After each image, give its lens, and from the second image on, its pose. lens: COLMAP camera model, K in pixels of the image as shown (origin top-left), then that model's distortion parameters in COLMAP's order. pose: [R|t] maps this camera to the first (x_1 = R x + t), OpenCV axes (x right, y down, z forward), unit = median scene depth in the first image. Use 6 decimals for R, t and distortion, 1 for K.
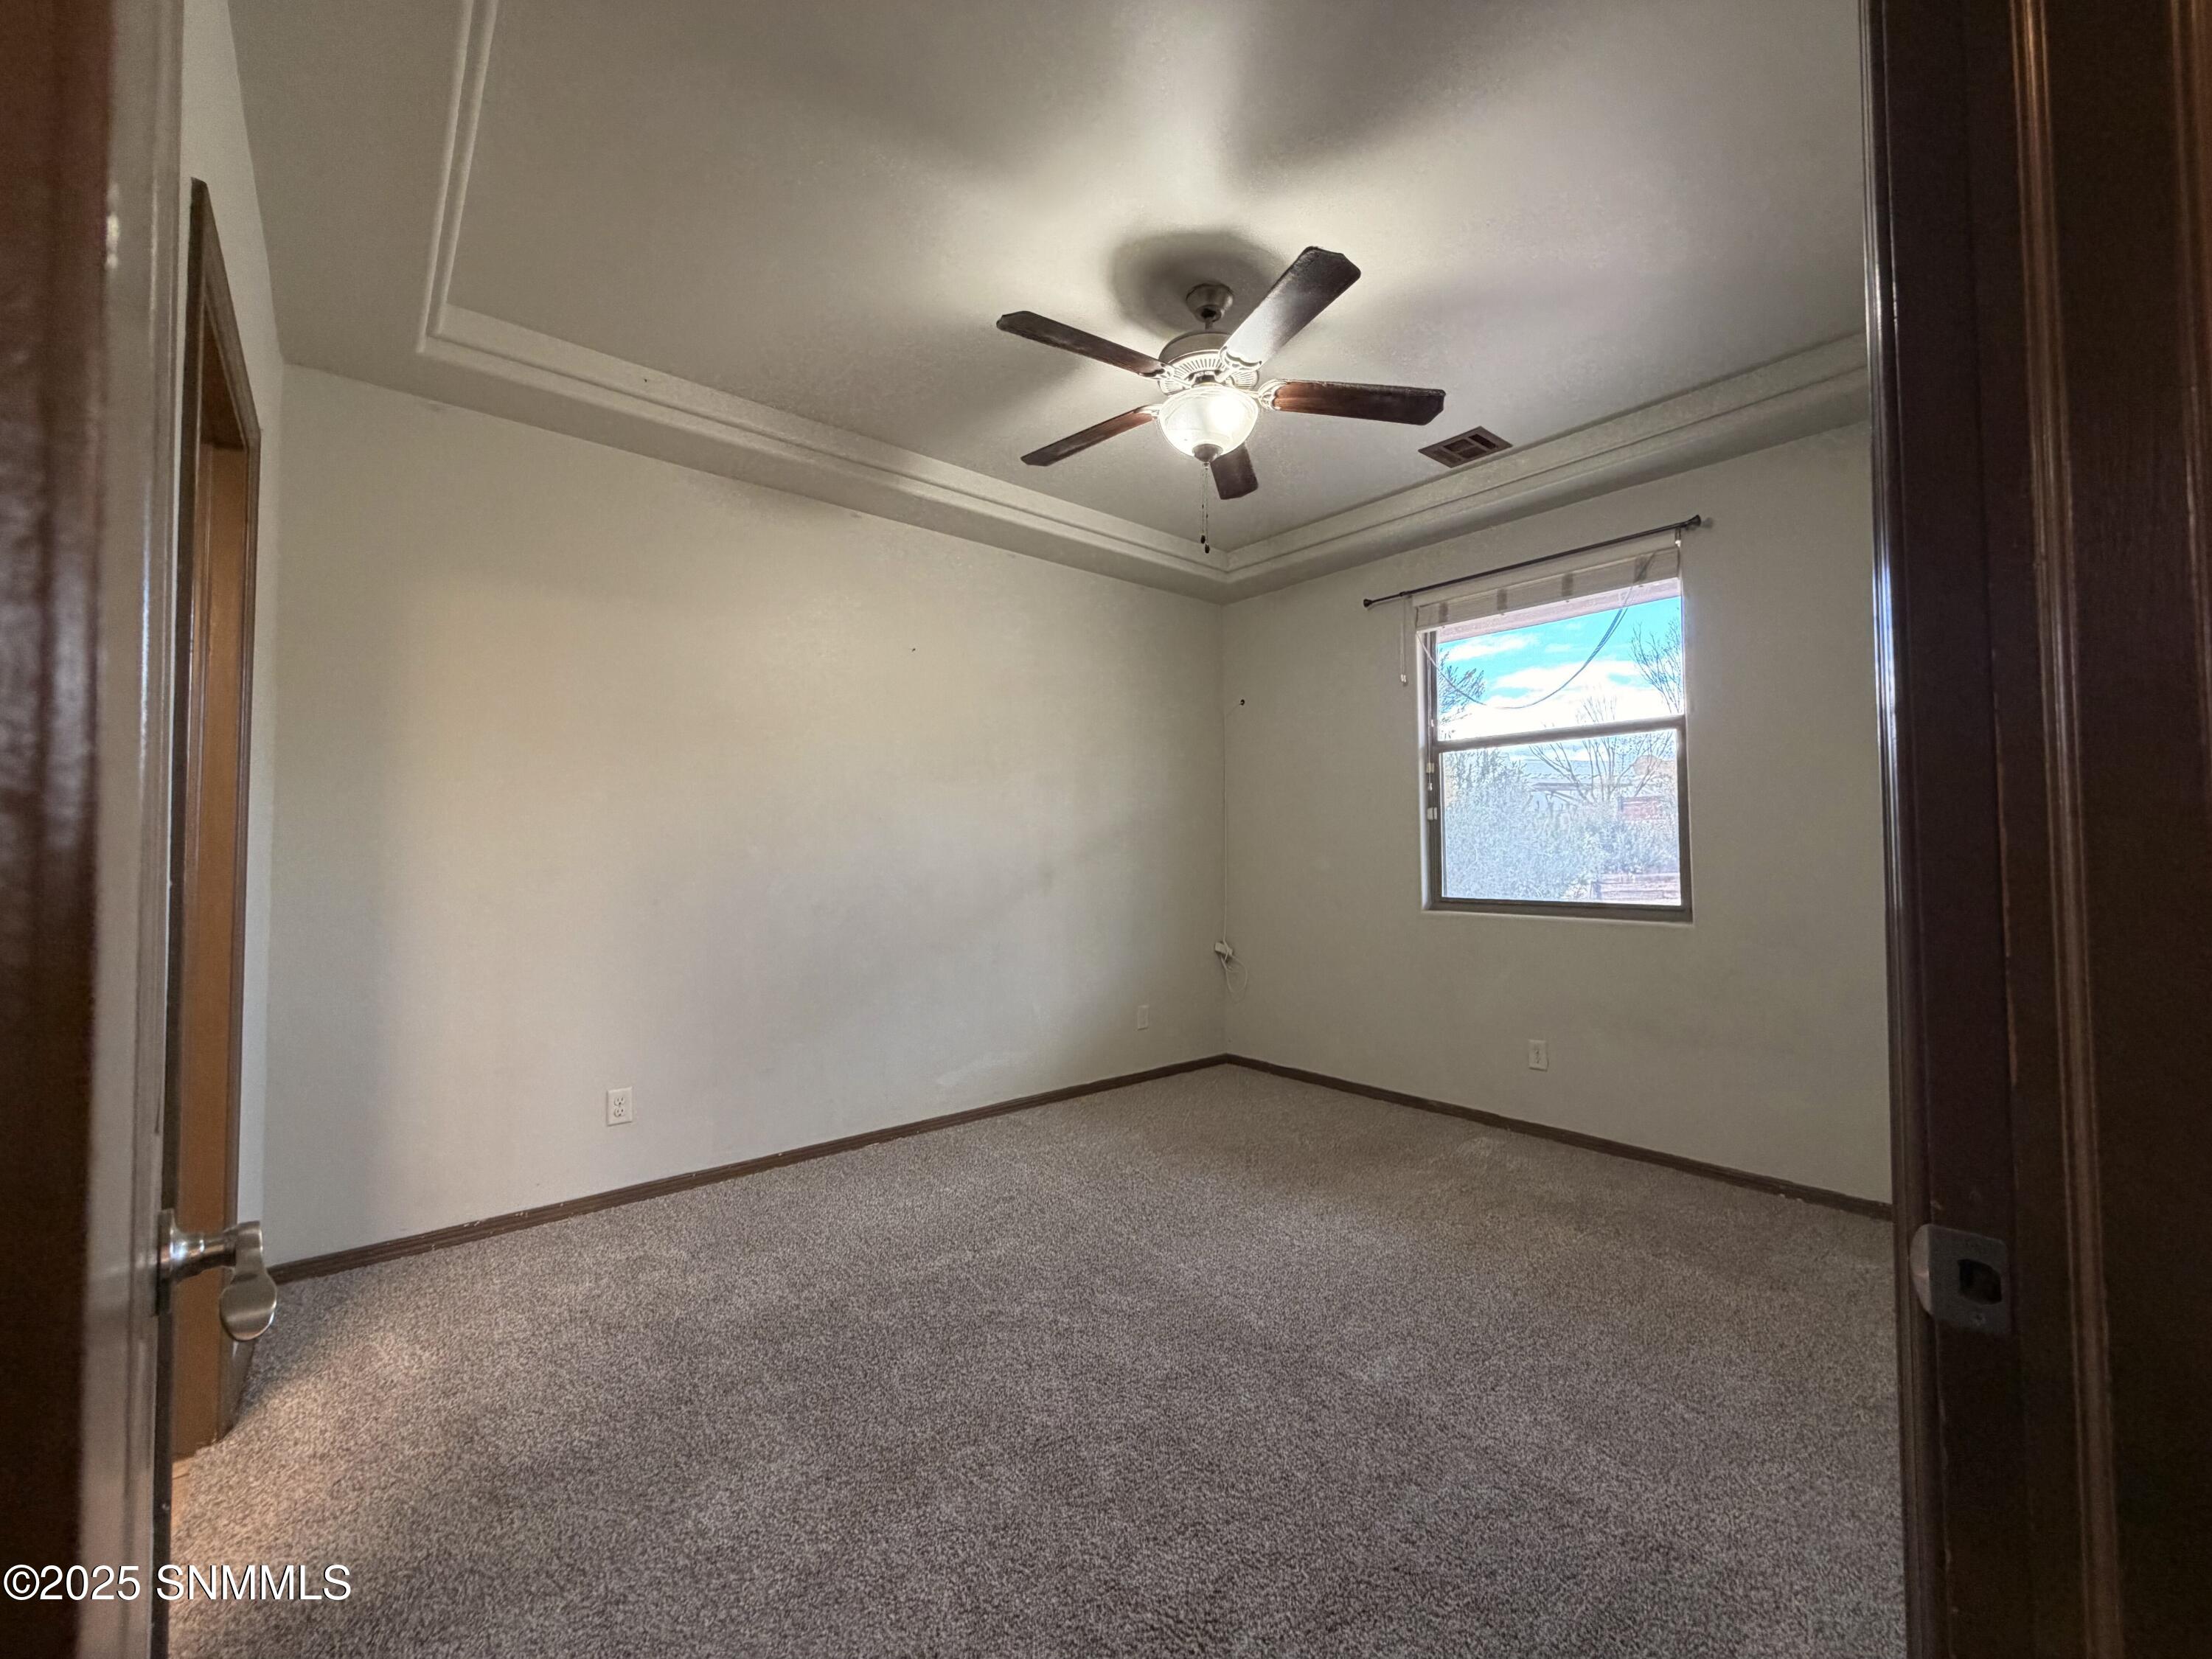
lens RADIAL K [[876.1, 0, 1099.6], [0, 876.1, 827.5], [0, 0, 1]] dist [-0.004952, 0.000181]
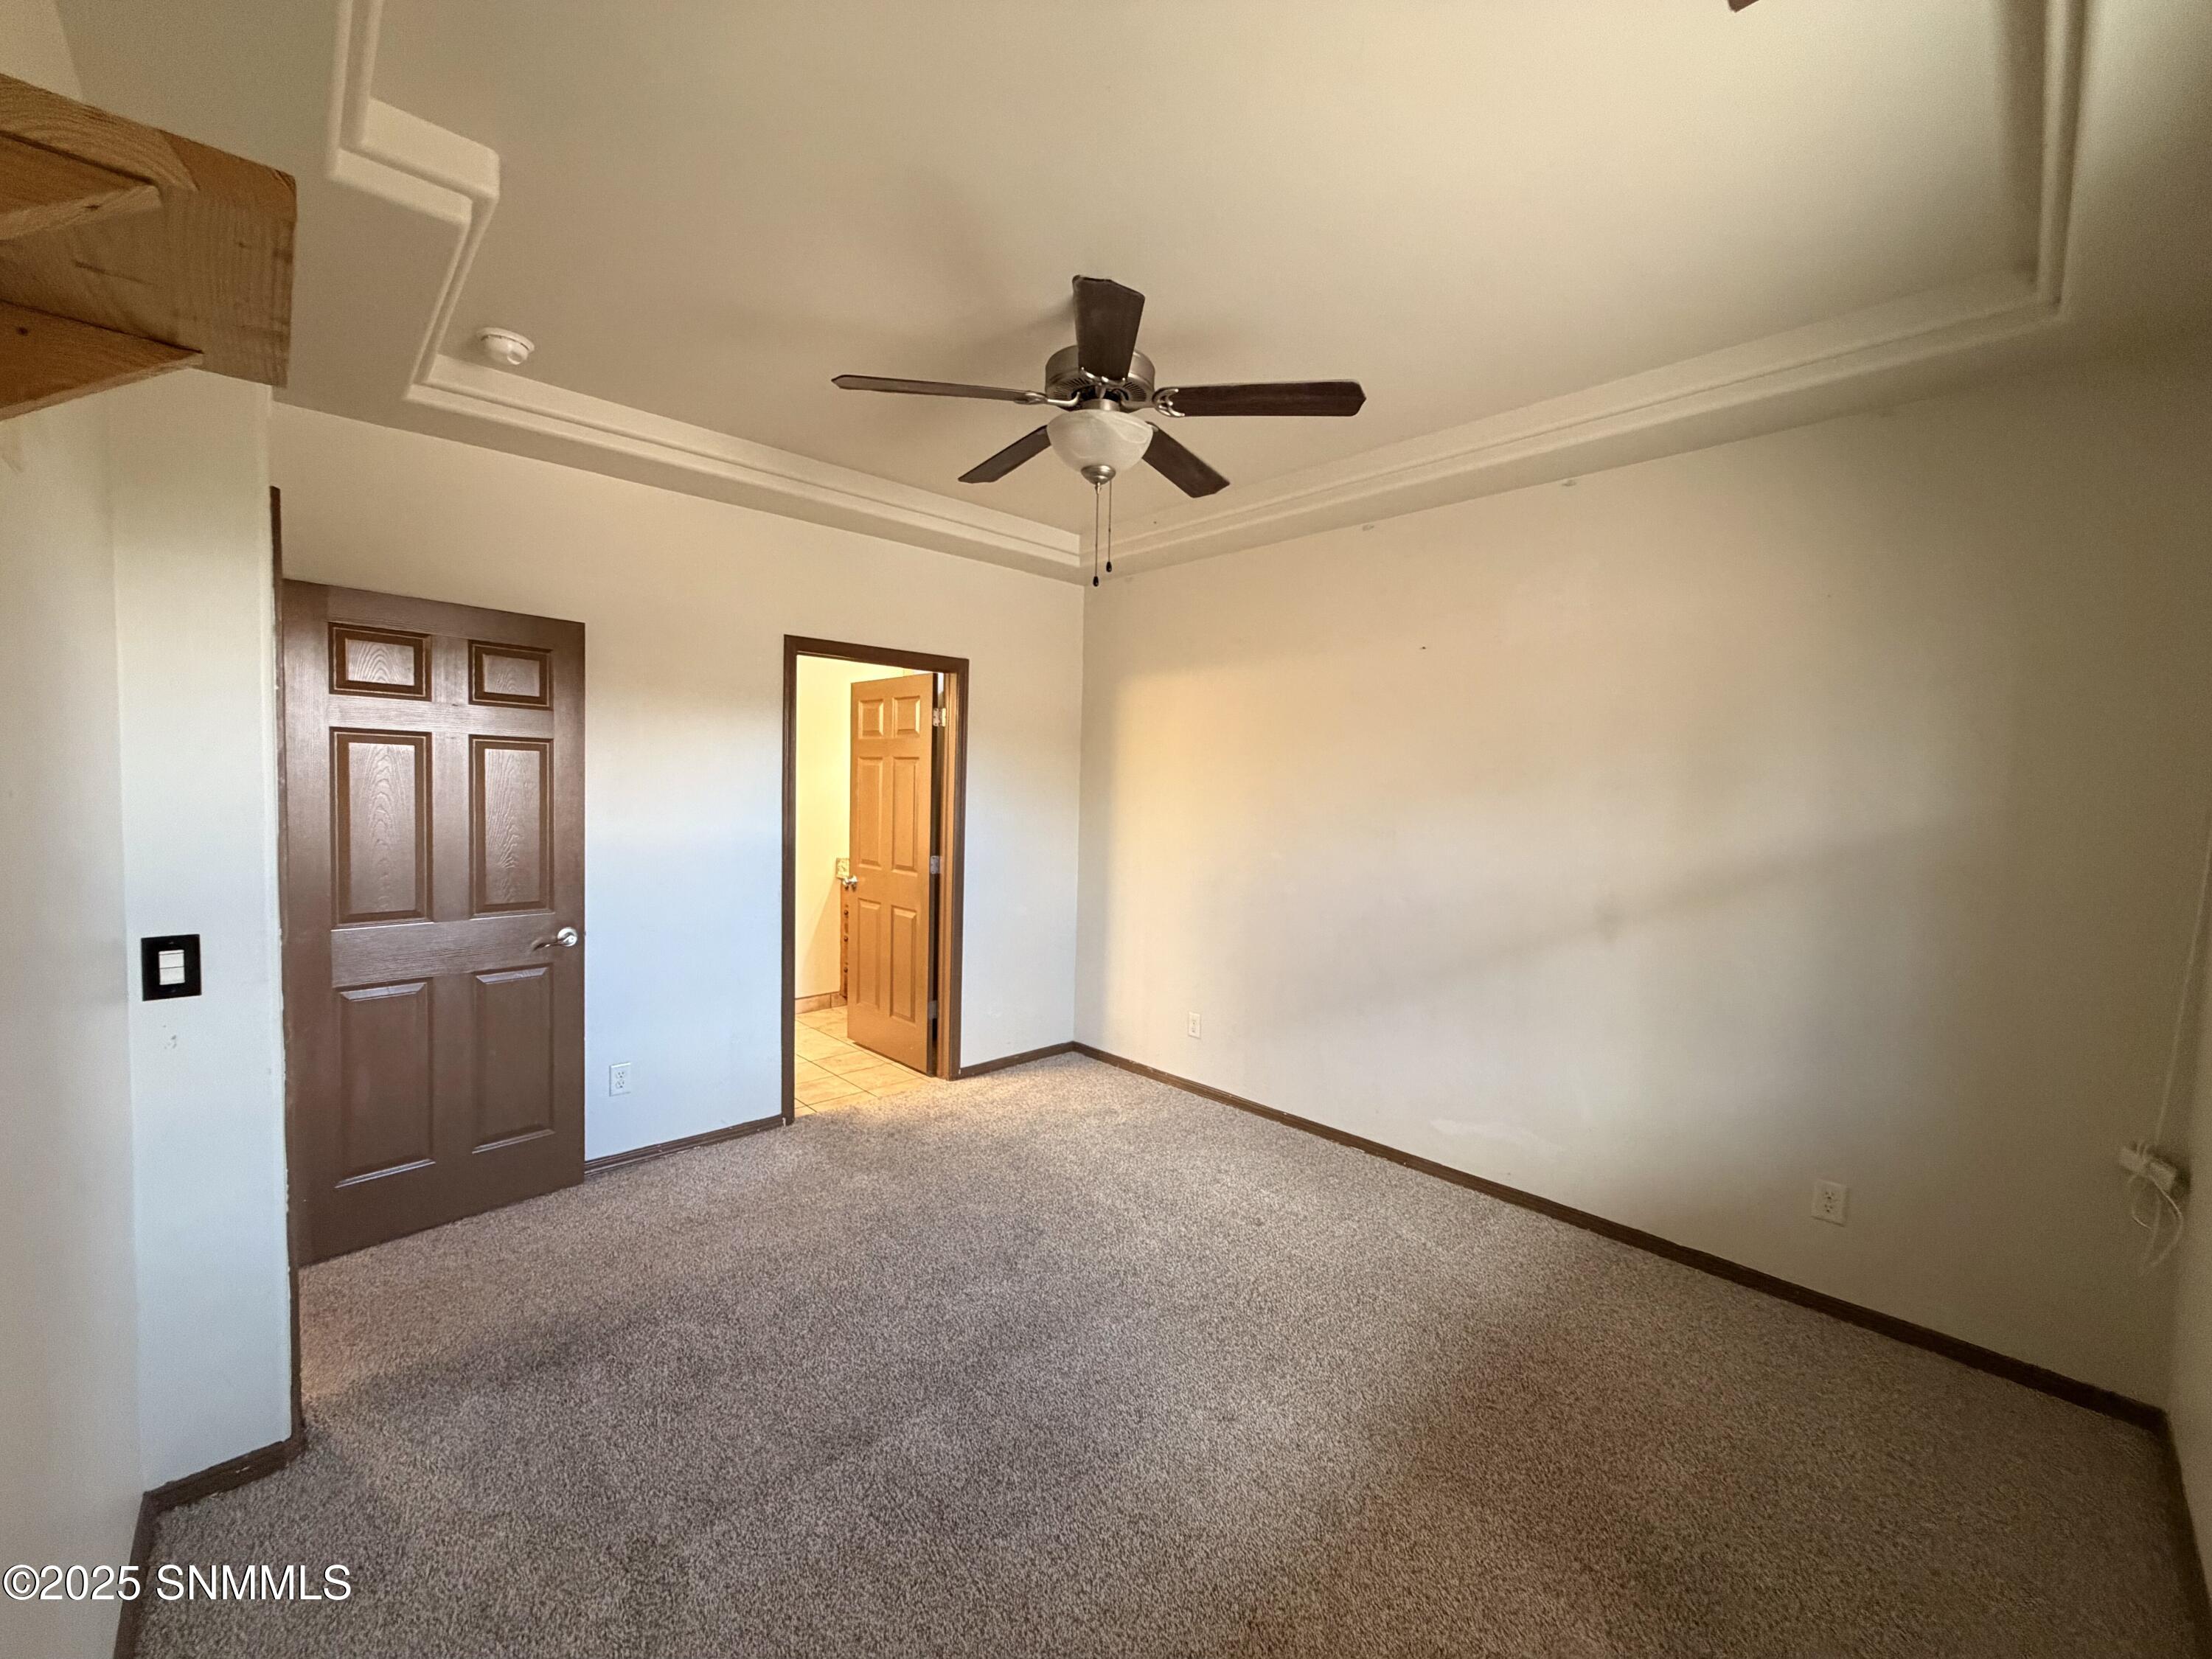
lens RADIAL K [[876.1, 0, 1099.6], [0, 876.1, 827.5], [0, 0, 1]] dist [-0.004952, 0.000181]
pose [[0.059881, 0.057603, -0.996542, 0.926545], [0.009610, 0.998254, 0.058279, -0.098551], [0.998159, -0.013067, 0.059222, 0.820242]]
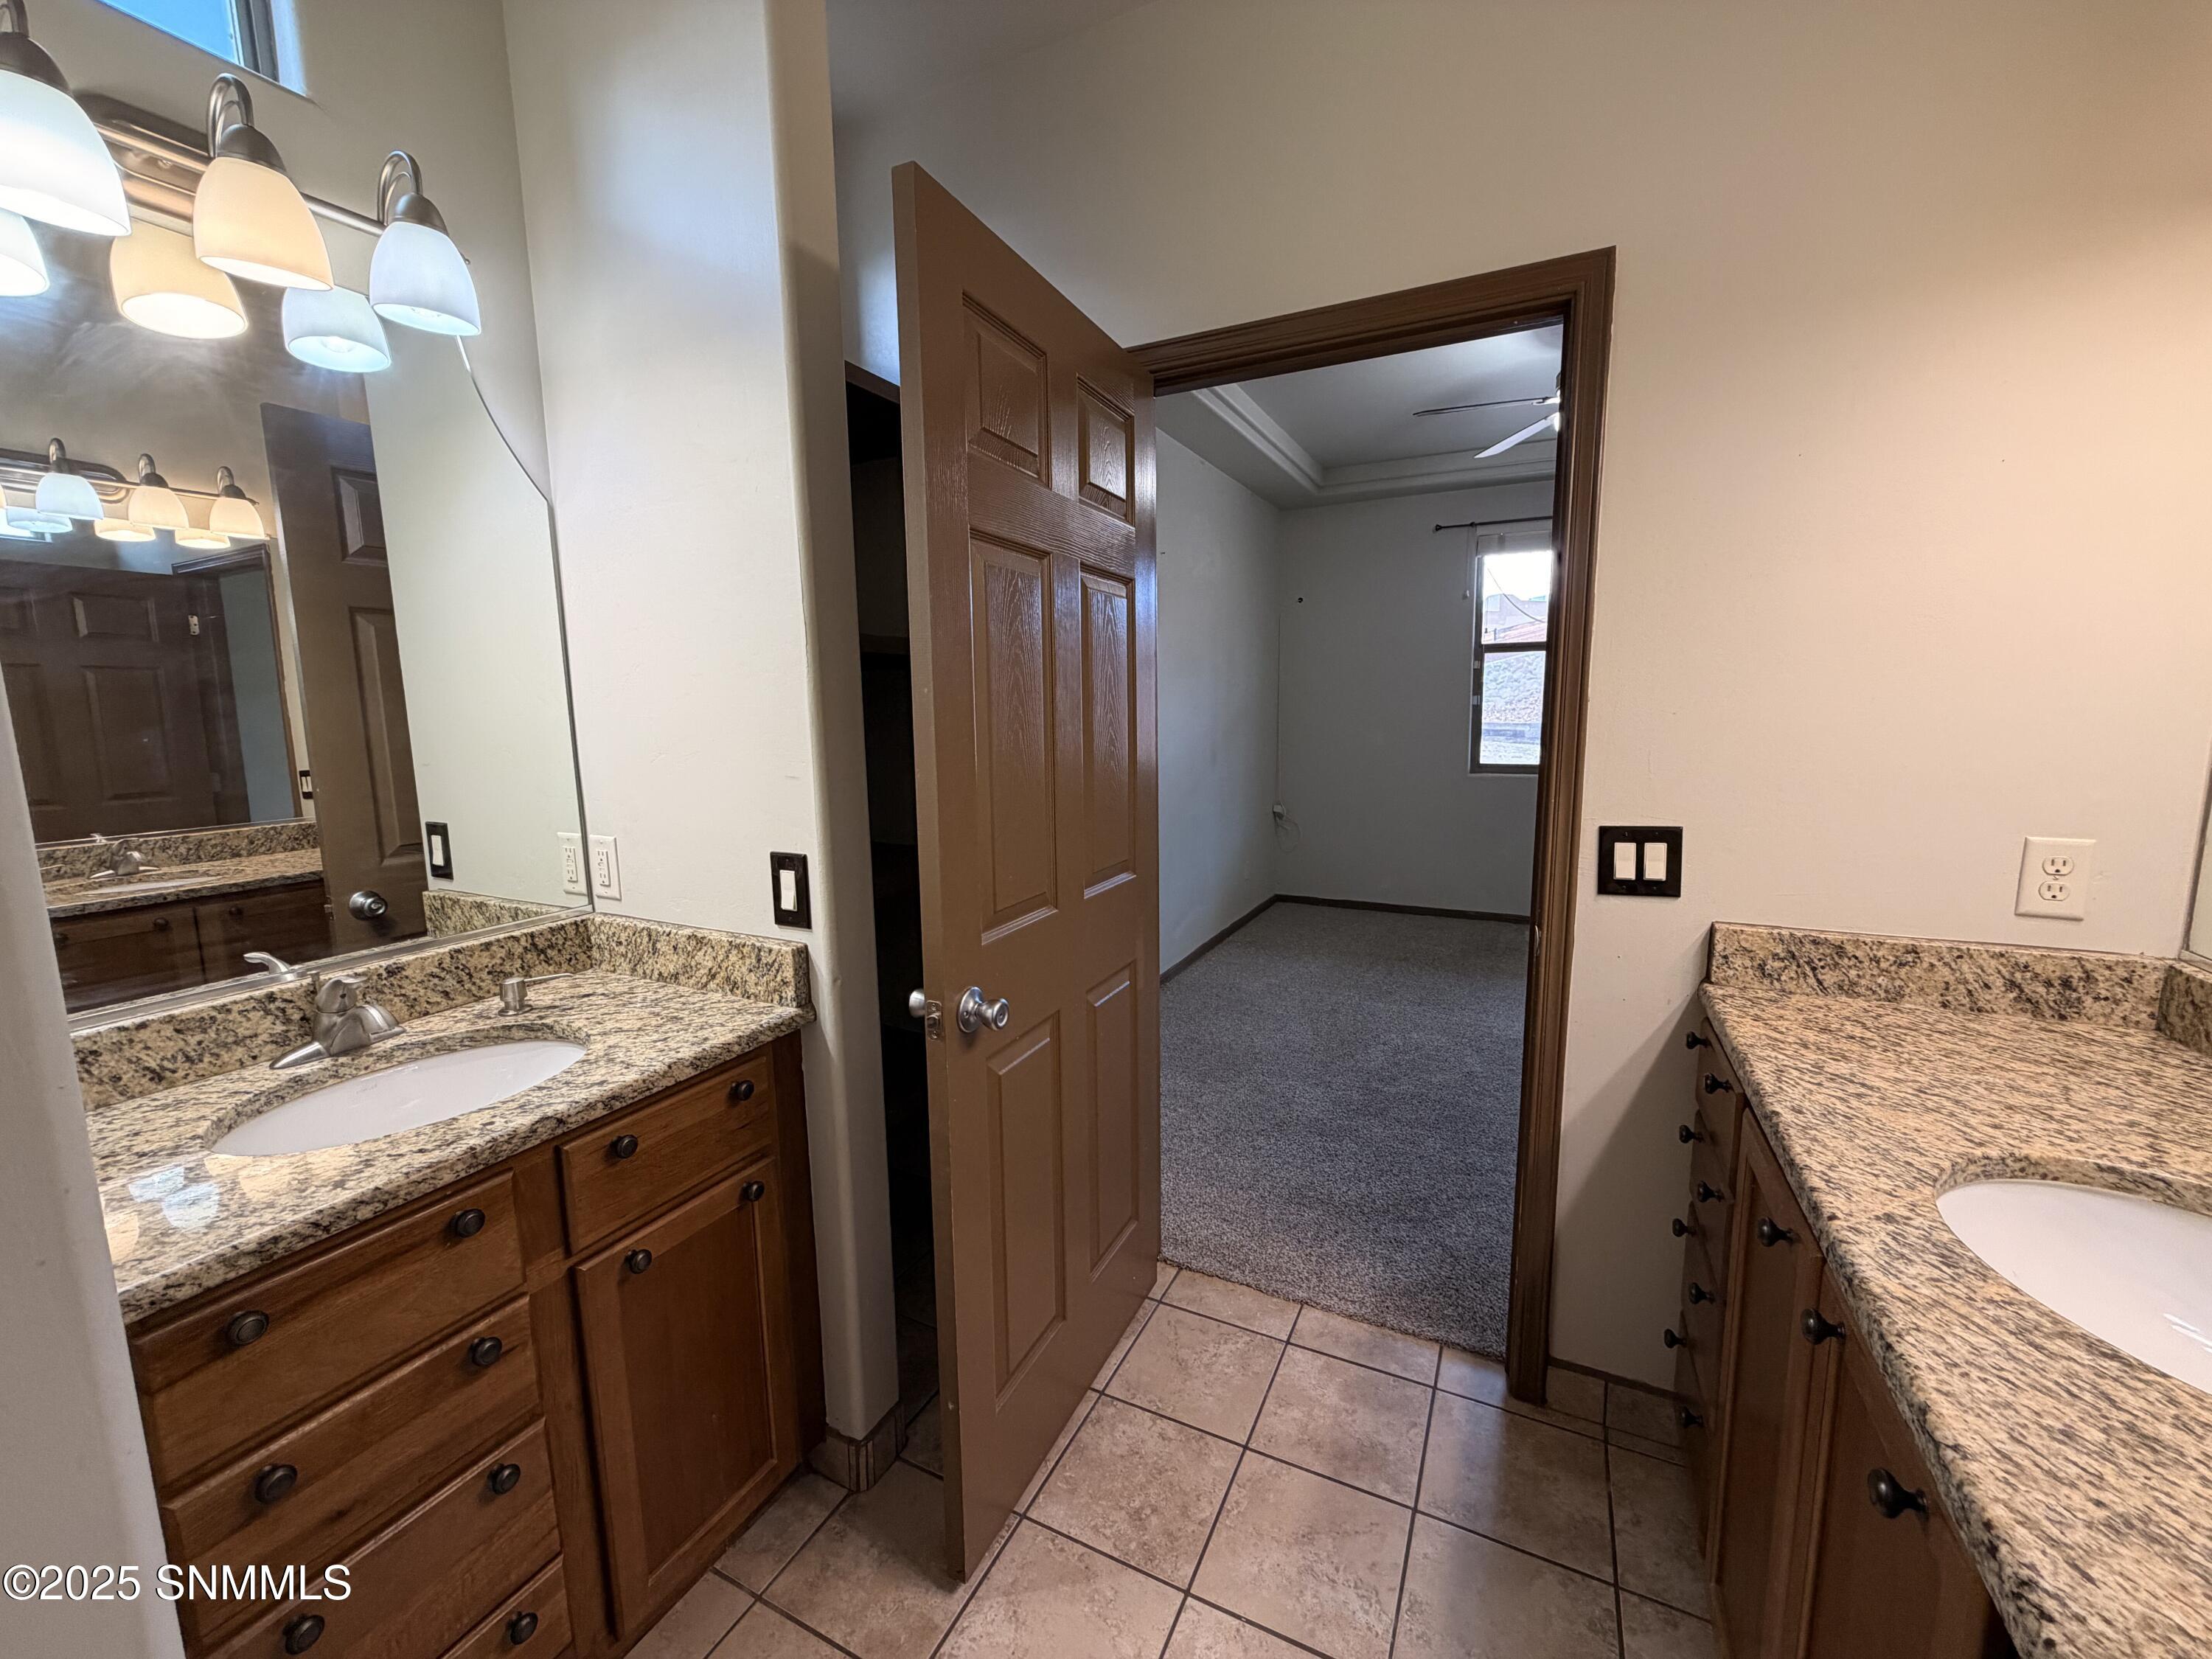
lens RADIAL K [[876.1, 0, 1099.6], [0, 876.1, 827.5], [0, 0, 1]] dist [-0.004952, 0.000181]
pose [[0.920093, -0.060610, 0.386981, -0.970456], [-0.003752, 0.986547, 0.163437, -0.058768], [-0.391681, -0.151830, 0.907488, -0.001608]]
